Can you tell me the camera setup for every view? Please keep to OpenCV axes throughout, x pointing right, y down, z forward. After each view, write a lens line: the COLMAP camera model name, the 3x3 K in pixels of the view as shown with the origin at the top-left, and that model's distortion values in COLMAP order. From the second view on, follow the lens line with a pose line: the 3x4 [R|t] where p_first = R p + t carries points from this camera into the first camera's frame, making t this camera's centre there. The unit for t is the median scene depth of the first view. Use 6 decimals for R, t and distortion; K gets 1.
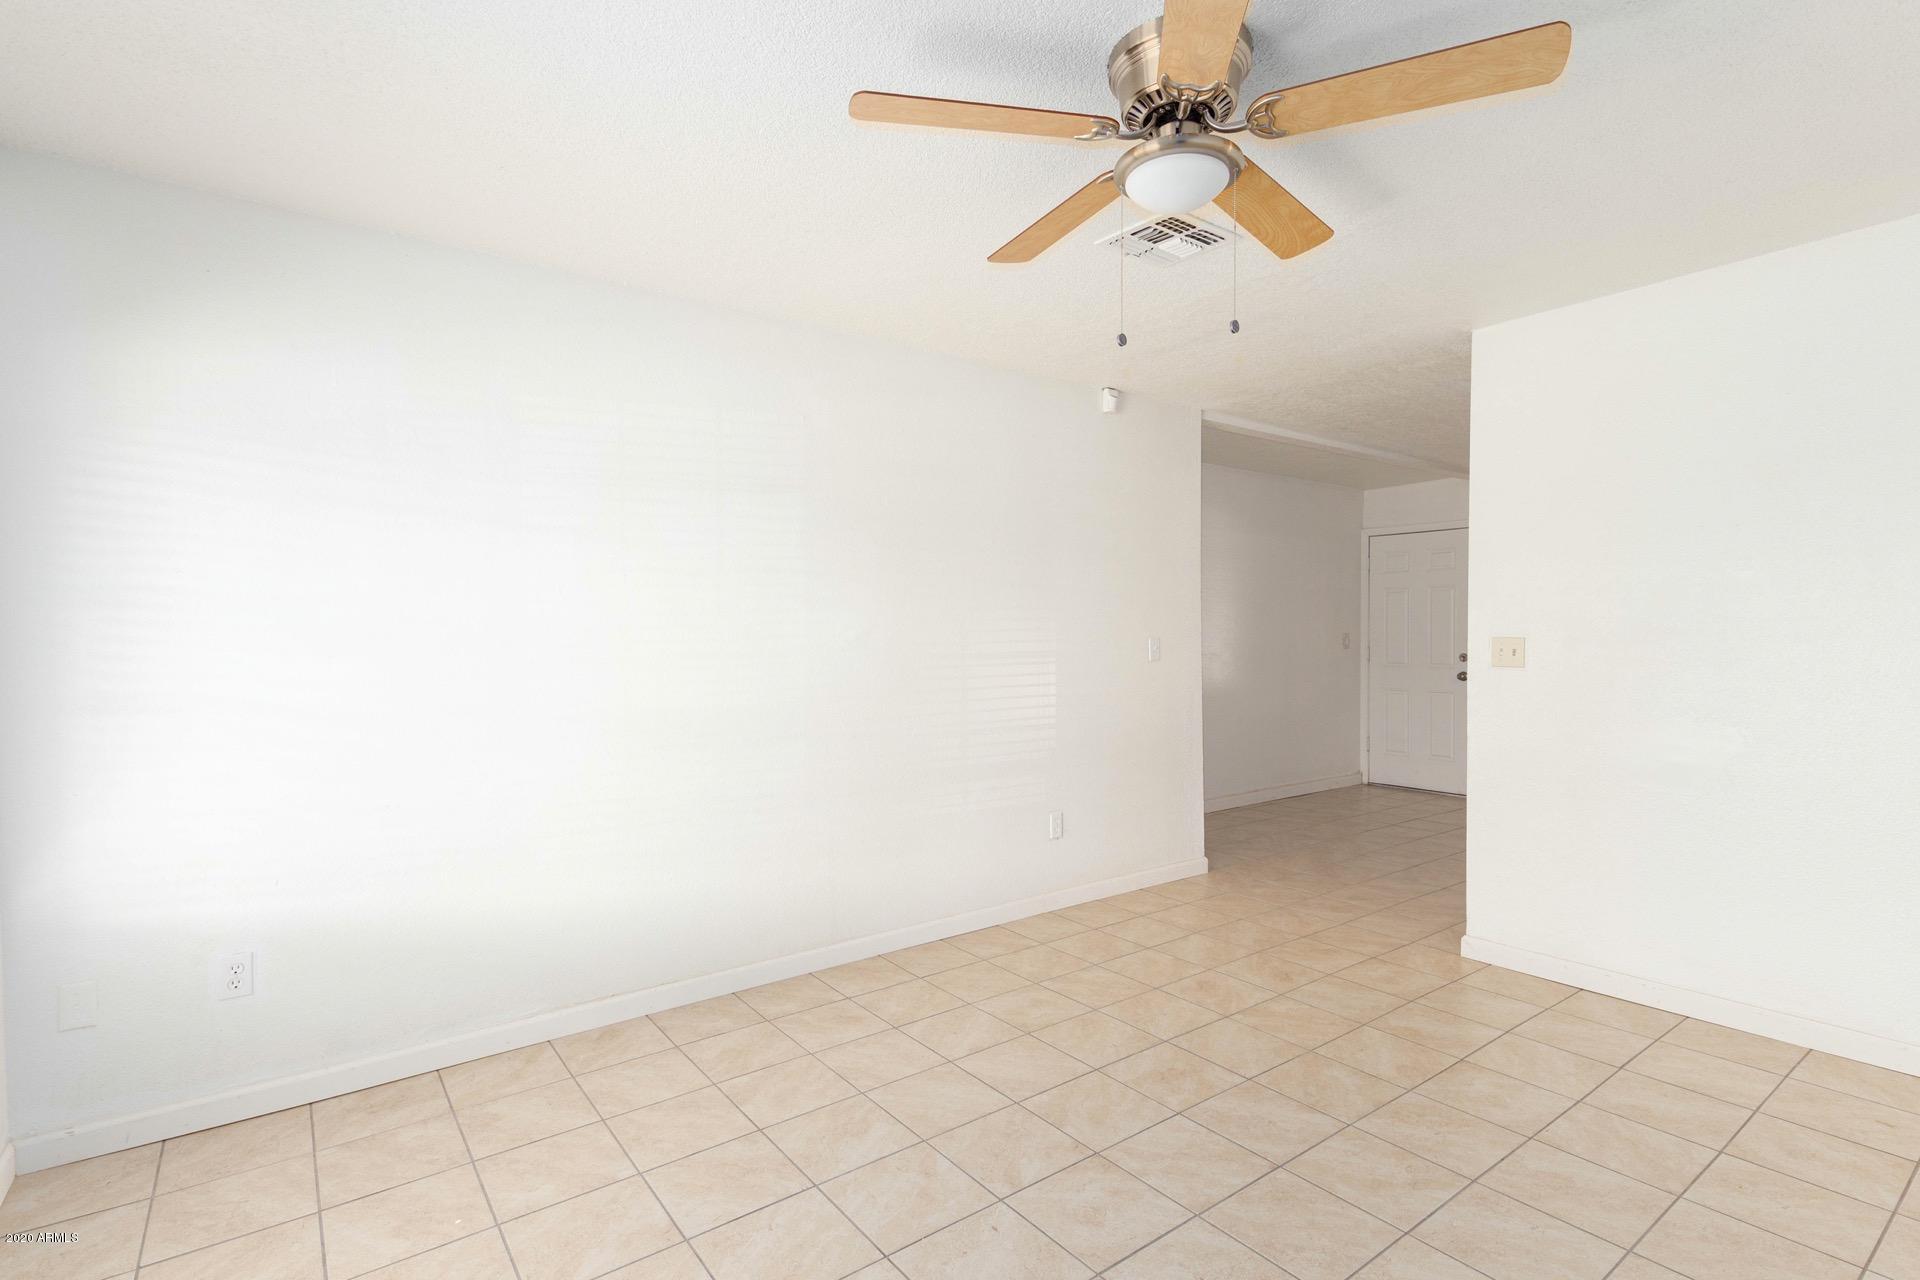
lens RADIAL K [[919.4, 0, 964.5], [0, 919.4, 650.2], [0, 0, 1]] dist [0.016269, -0.006860]
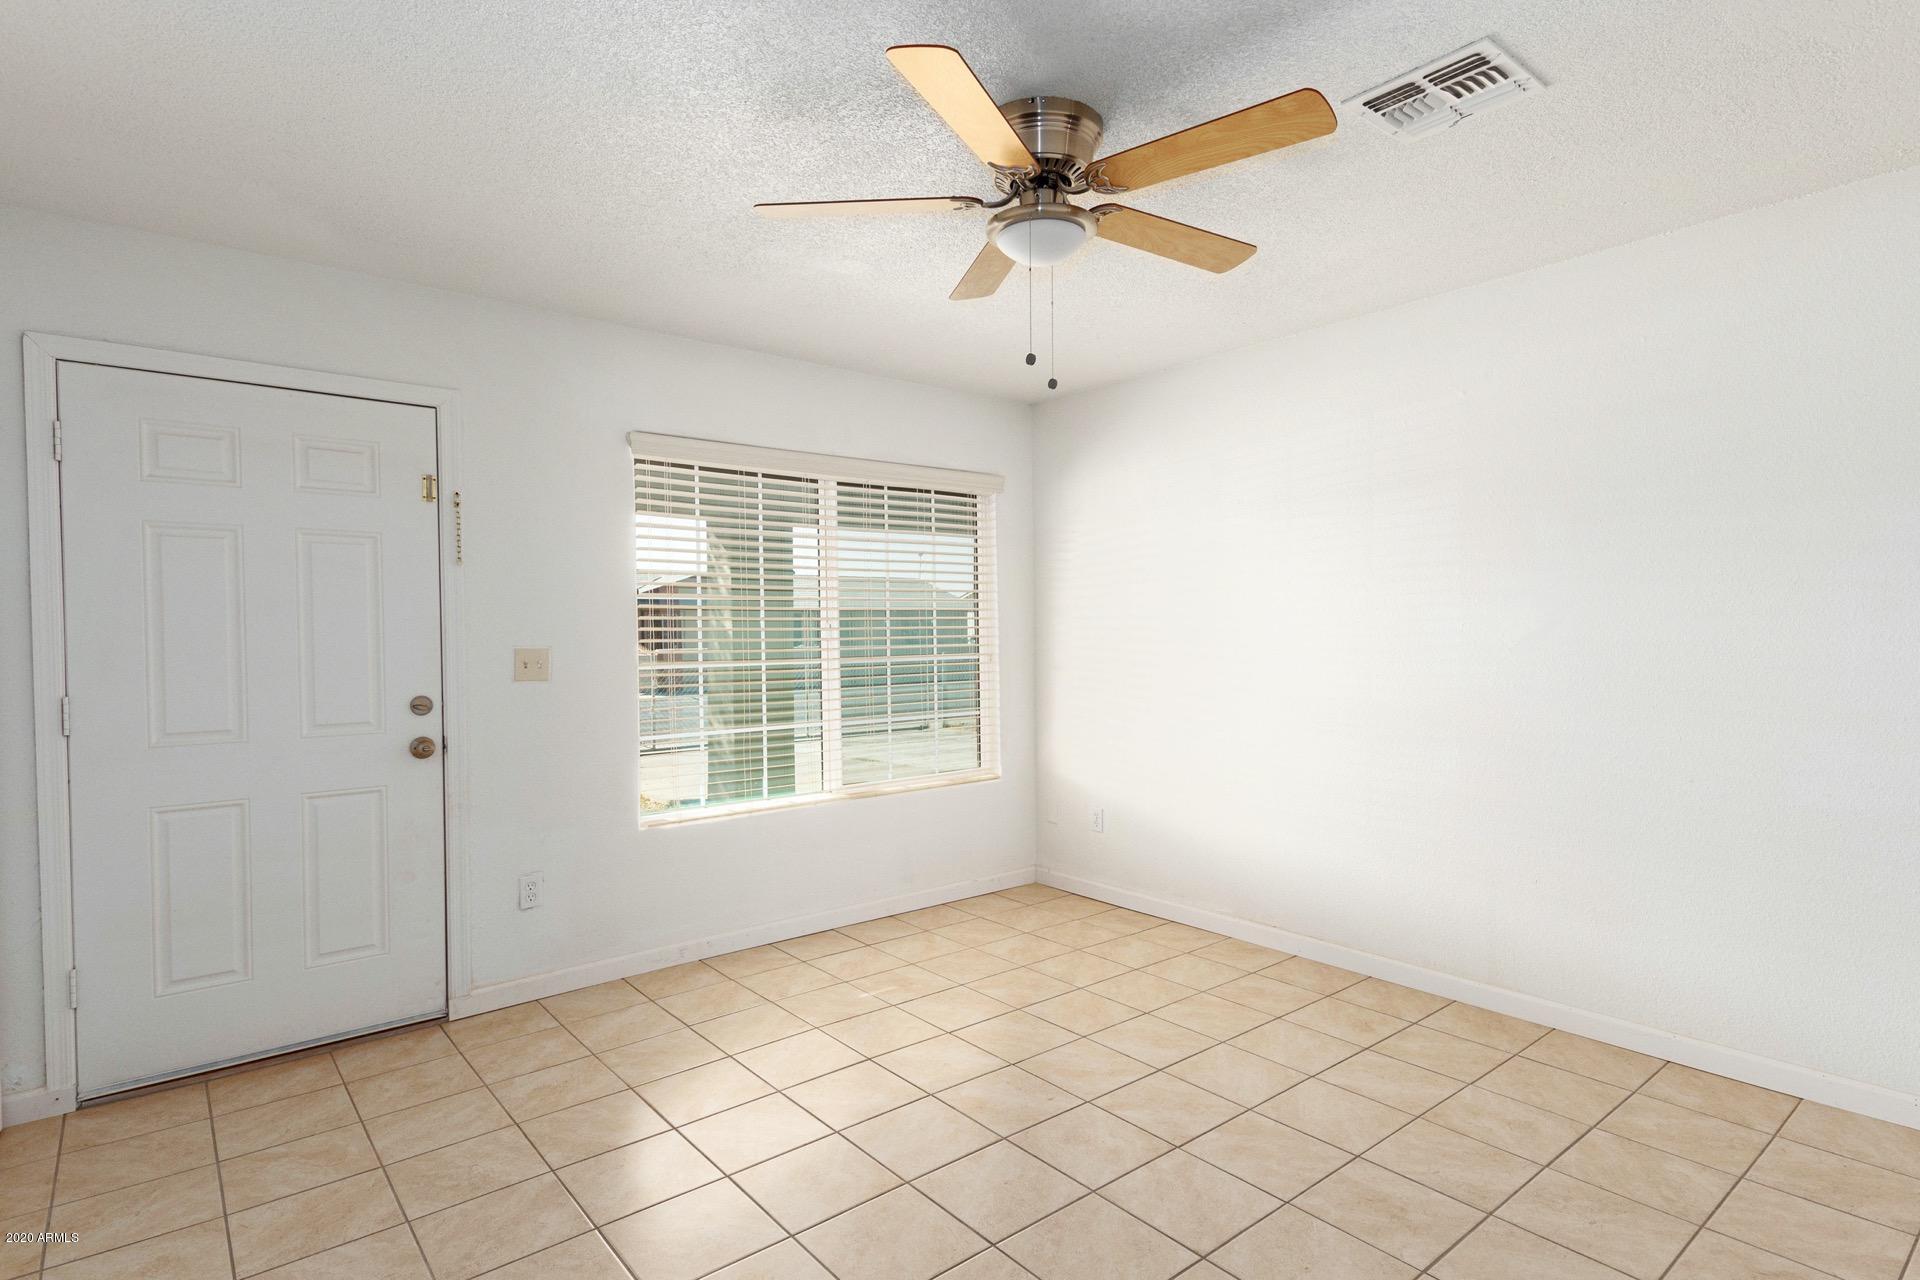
lens RADIAL K [[975.9, 0, 961.1], [0, 975.9, 640.3], [0, 0, 1]] dist [0.013972, -0.002765]
pose [[0.041880, 0.016567, -0.998985, 1.024889], [-0.012849, 0.999789, 0.016042, -0.024355], [0.999040, 0.012164, 0.042084, 0.603723]]
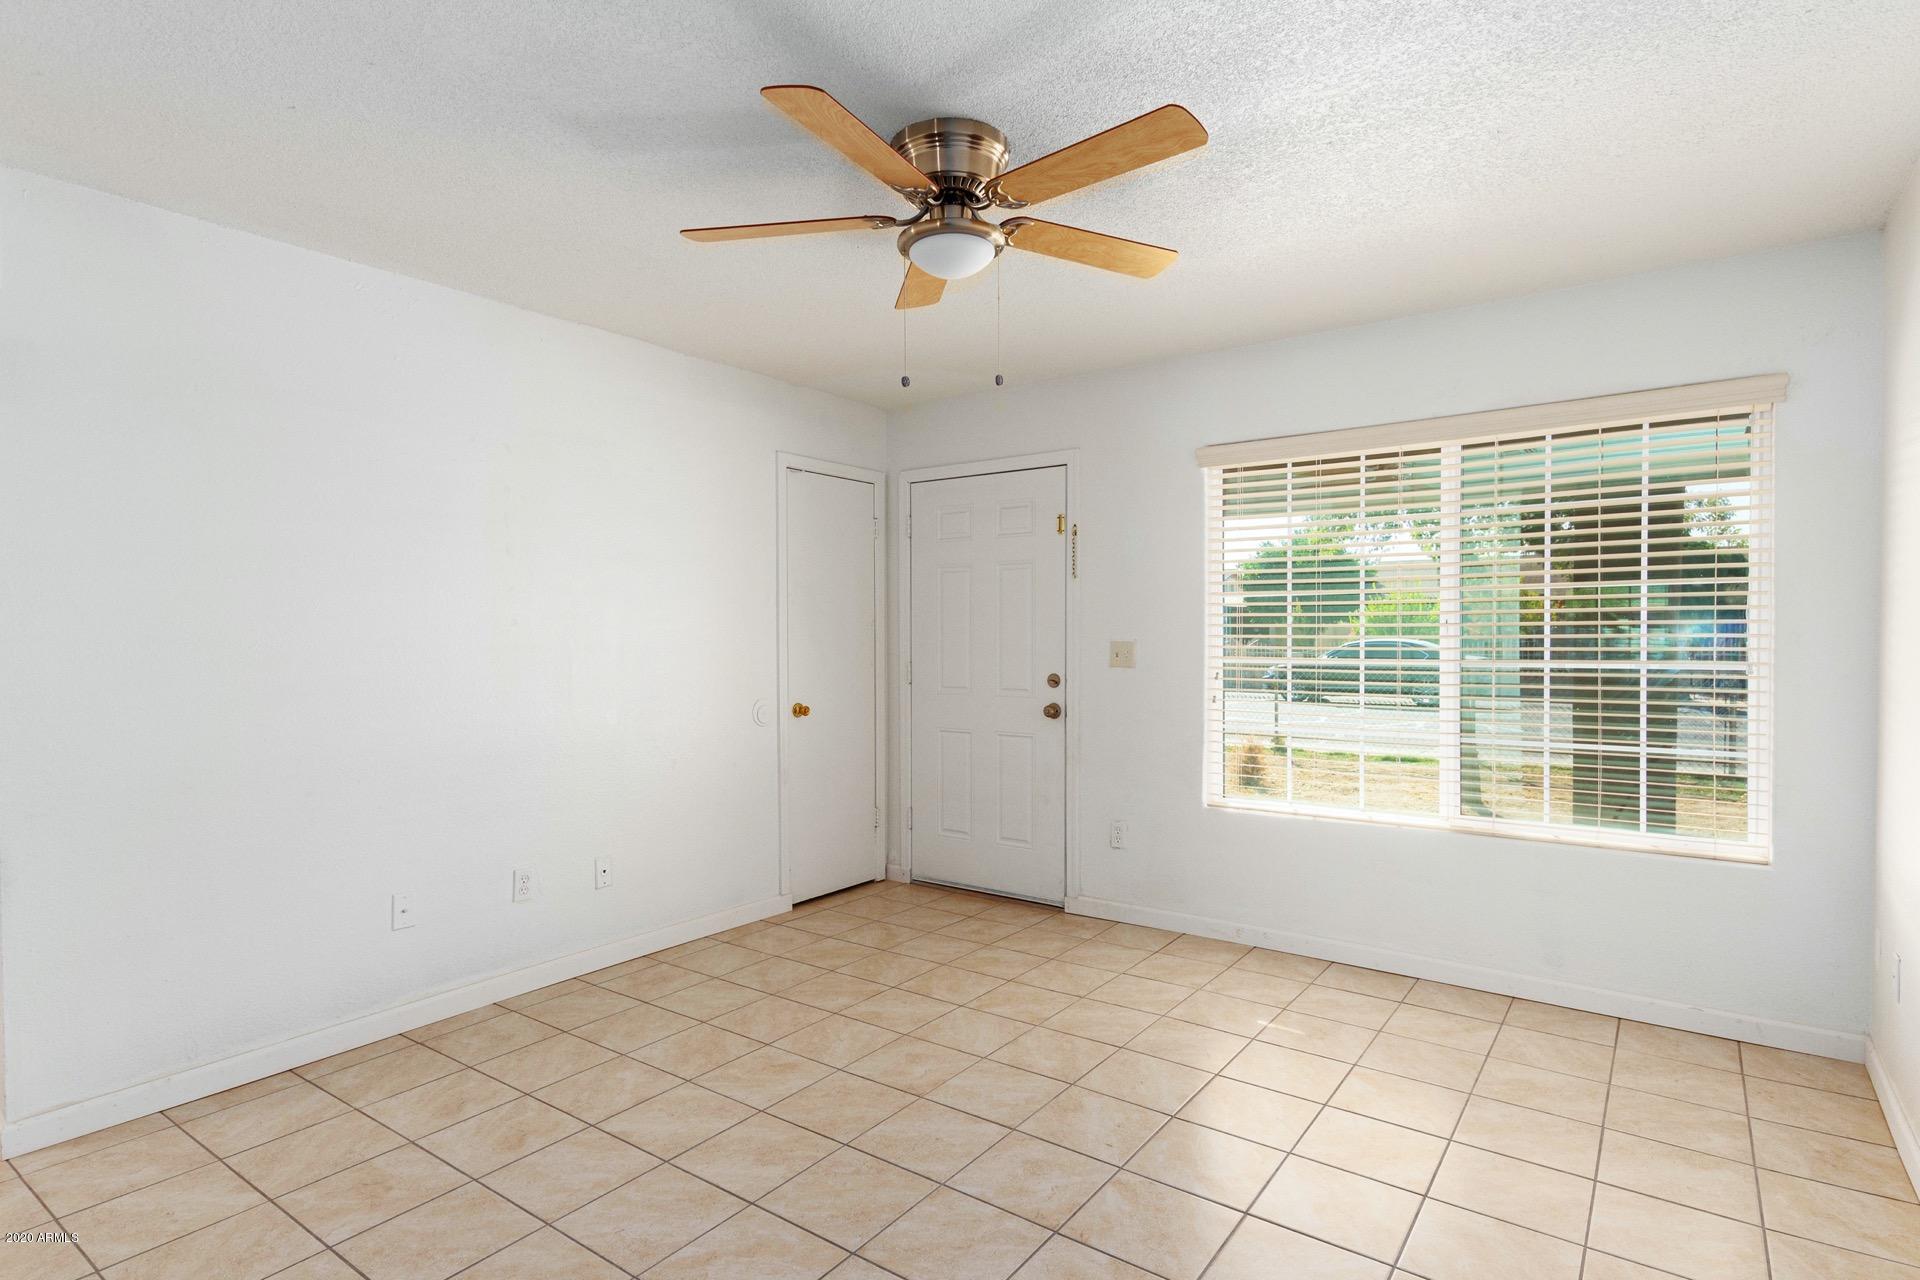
lens RADIAL K [[975.9, 0, 971.9], [0, 975.9, 641.6], [0, 0, 1]] dist [0.013972, -0.002765]
pose [[-0.954355, 0.013510, -0.298368, 0.416093], [0.004543, 0.999518, 0.030724, -0.035908], [0.298639, 0.027966, -0.953956, 1.571015]]
